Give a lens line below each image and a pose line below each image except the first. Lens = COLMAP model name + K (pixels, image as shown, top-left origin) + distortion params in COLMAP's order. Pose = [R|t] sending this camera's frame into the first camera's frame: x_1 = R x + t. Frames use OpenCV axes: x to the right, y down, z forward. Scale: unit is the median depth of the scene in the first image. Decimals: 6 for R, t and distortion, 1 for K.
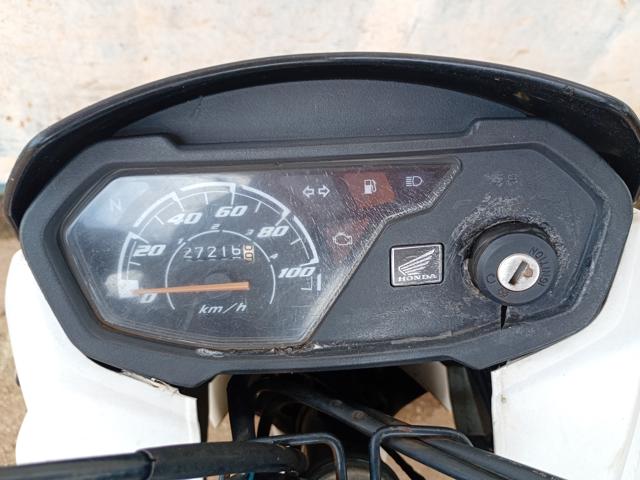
lens RADIAL K [[530.4, 0, 313.5], [0, 530.4, 241.9], [0, 0, 1]] dist [0.043402, -0.067997]
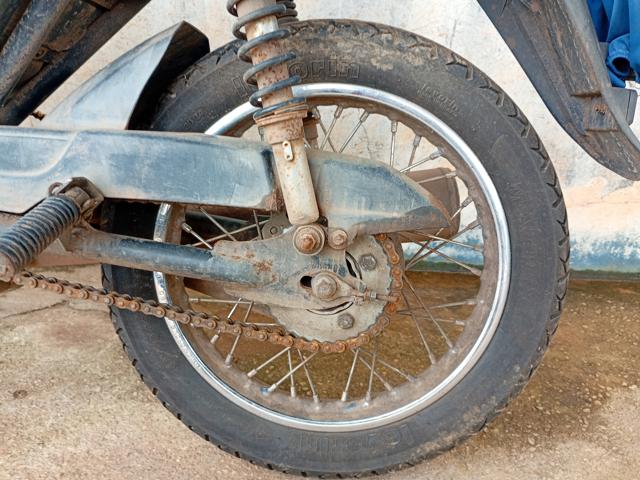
lens RADIAL K [[530.4, 0, 317.0], [0, 530.4, 240.3], [0, 0, 1]] dist [0.043402, -0.067997]
pose [[0.980207, -0.073814, -0.183700, 0.088348], [-0.050537, 0.803860, -0.592668, 0.619324], [0.191416, 0.590221, 0.784219, 0.371083]]
